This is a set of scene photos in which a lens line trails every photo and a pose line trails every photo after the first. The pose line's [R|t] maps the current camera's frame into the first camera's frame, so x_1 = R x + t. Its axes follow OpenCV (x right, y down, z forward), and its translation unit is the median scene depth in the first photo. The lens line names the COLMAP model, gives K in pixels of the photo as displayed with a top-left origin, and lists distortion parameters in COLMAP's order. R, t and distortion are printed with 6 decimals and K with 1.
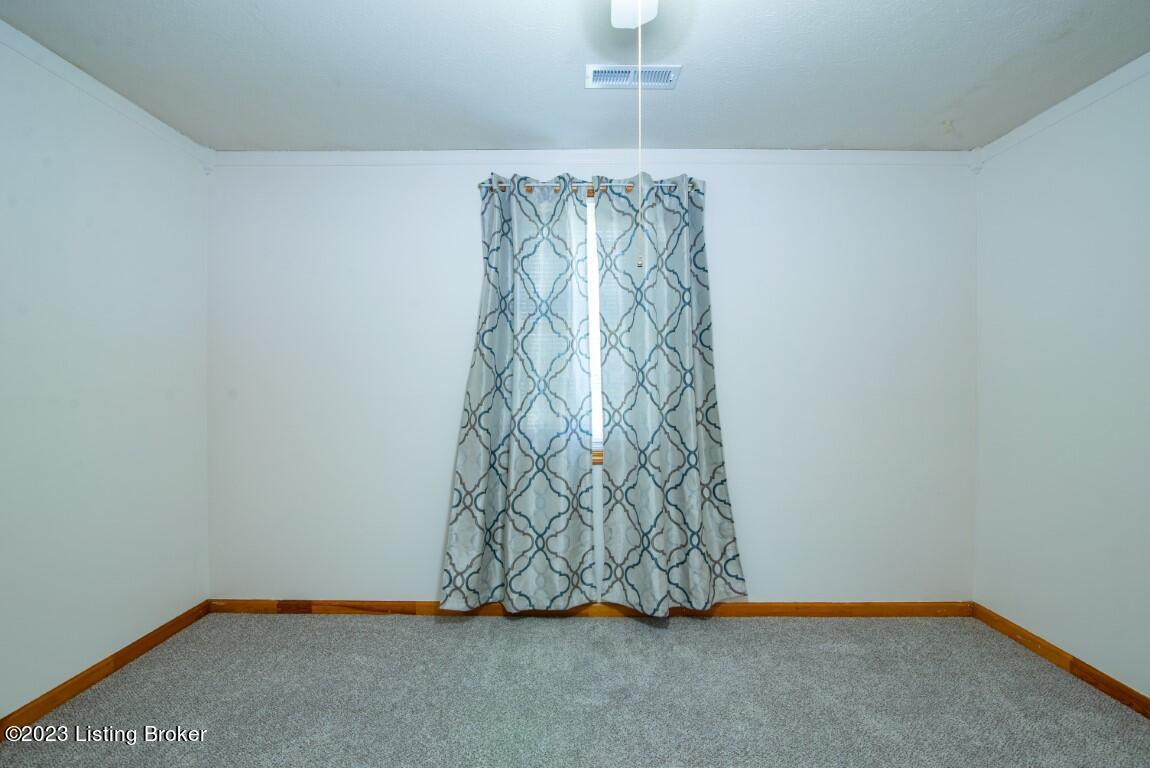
lens RADIAL K [[531.3, 0, 579.3], [0, 531.3, 386.3], [0, 0, 1]] dist [-0.013021, 0.000951]
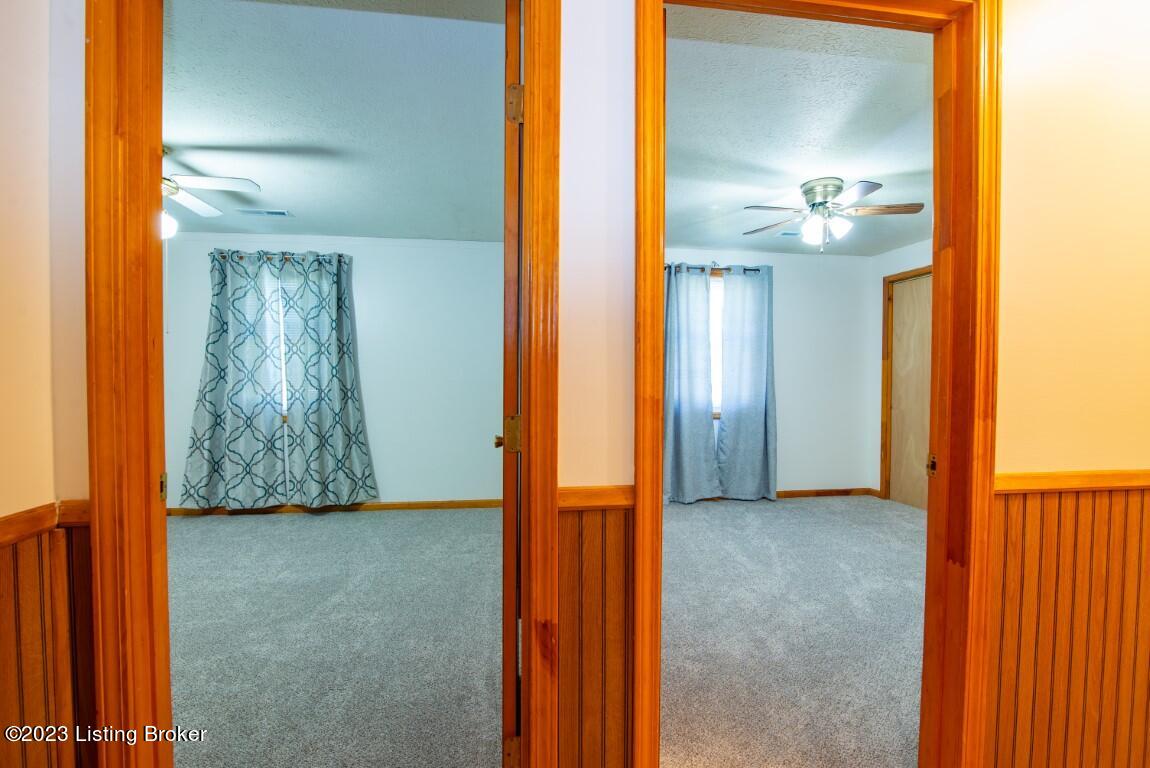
lens RADIAL K [[531.3, 0, 570.3], [0, 531.3, 385.1], [0, 0, 1]] dist [-0.013021, 0.000951]
pose [[0.990184, -0.000360, 0.139767, 0.705536], [-0.002197, 0.999833, 0.018142, -0.004637], [-0.139750, -0.018271, 0.990018, -0.800735]]
